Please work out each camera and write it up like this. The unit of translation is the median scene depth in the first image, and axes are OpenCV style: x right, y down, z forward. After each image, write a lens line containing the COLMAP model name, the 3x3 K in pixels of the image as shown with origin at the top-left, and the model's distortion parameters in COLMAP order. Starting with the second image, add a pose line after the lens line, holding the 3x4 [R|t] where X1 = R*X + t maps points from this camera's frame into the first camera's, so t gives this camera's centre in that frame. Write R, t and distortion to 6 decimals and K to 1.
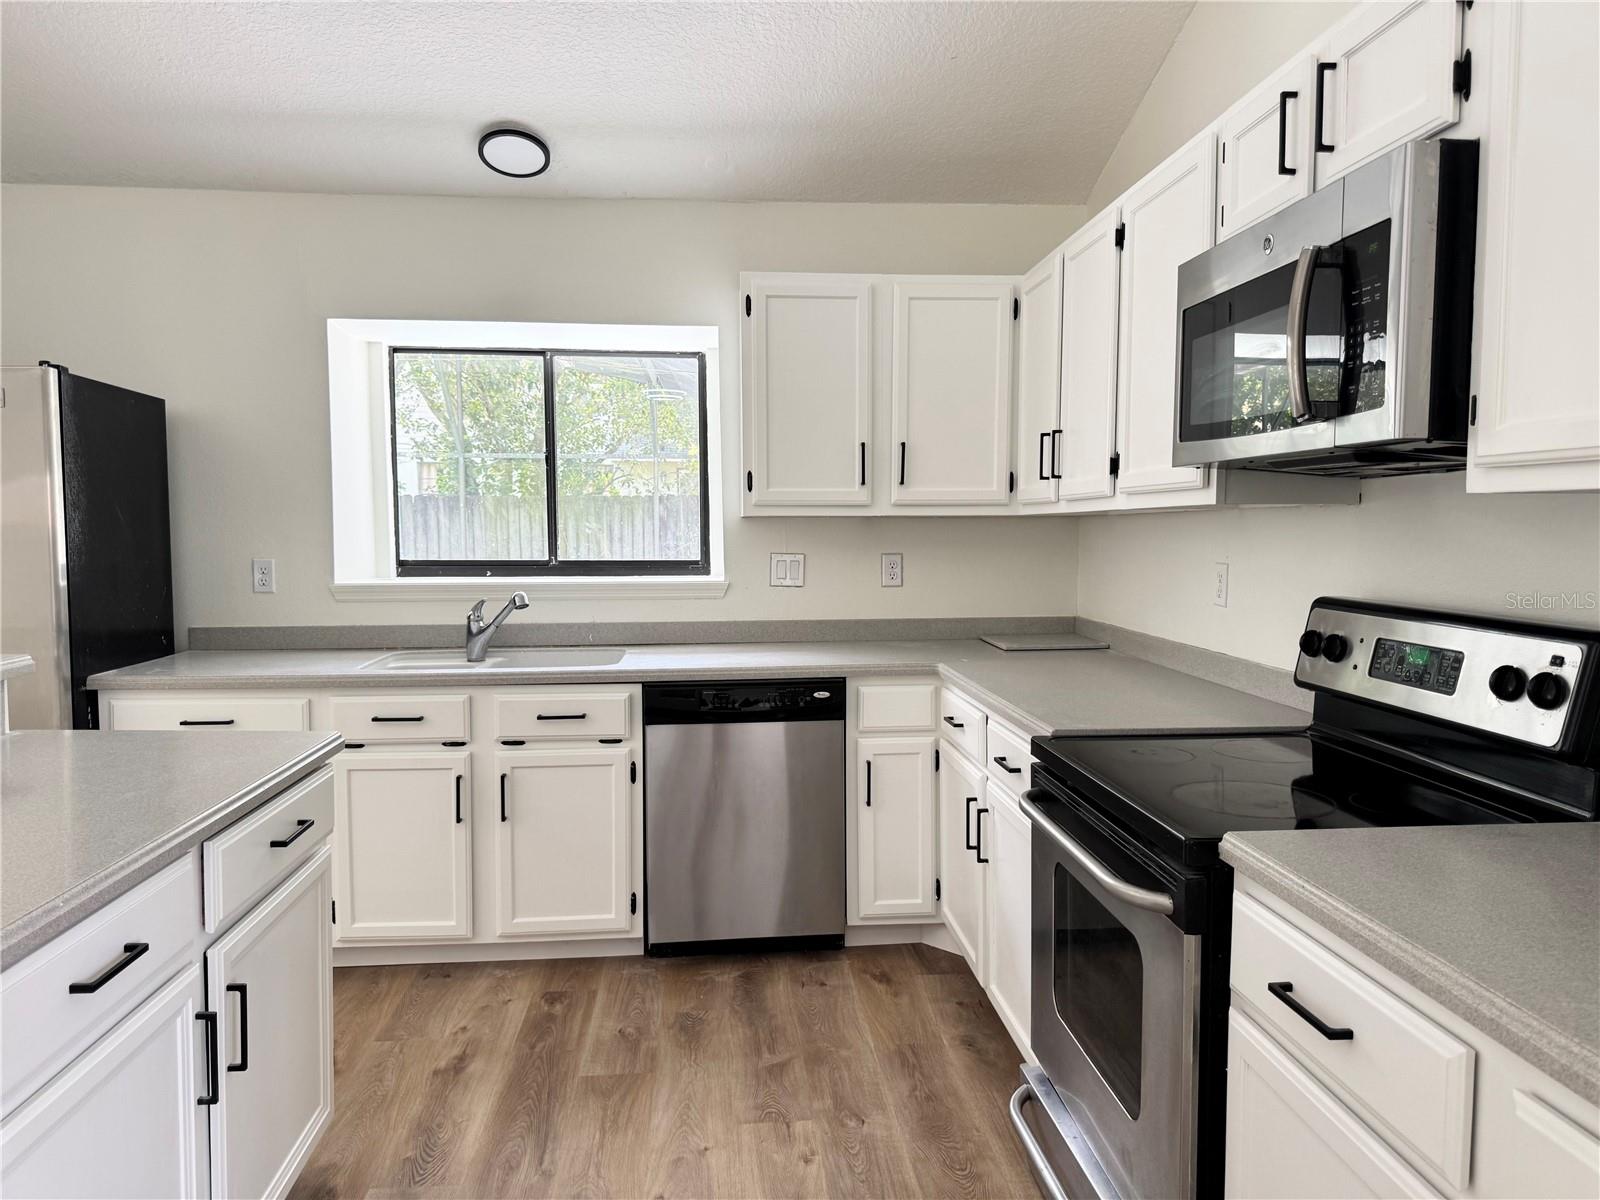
lens RADIAL K [[1148.6, 0, 793.2], [0, 1148.6, 601.6], [0, 0, 1]] dist [0.085131, -0.000376]
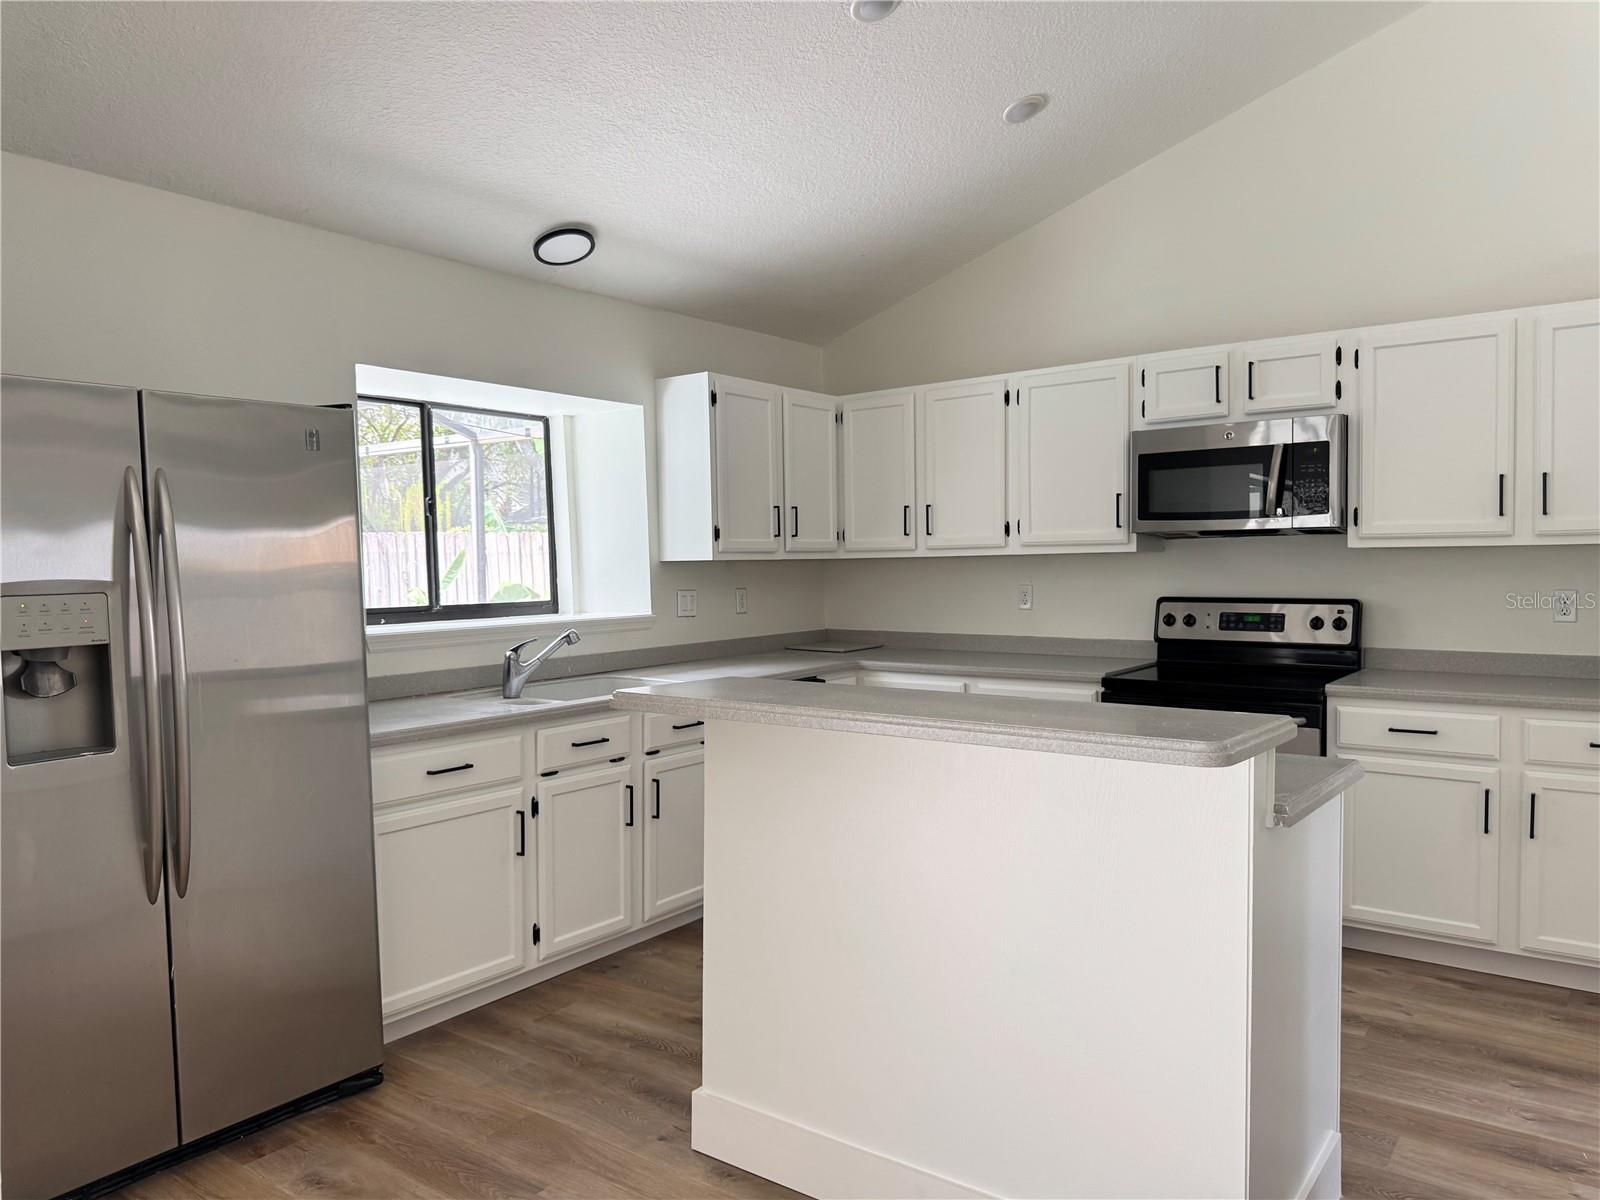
lens RADIAL K [[1148.6, 0, 789.5], [0, 1148.6, 600.1], [0, 0, 1]] dist [0.085131, -0.000376]
pose [[0.653996, -0.030383, 0.755888, -0.955903], [0.063423, 0.997878, -0.014763, -0.006515], [-0.753835, 0.057596, 0.654535, 0.106954]]
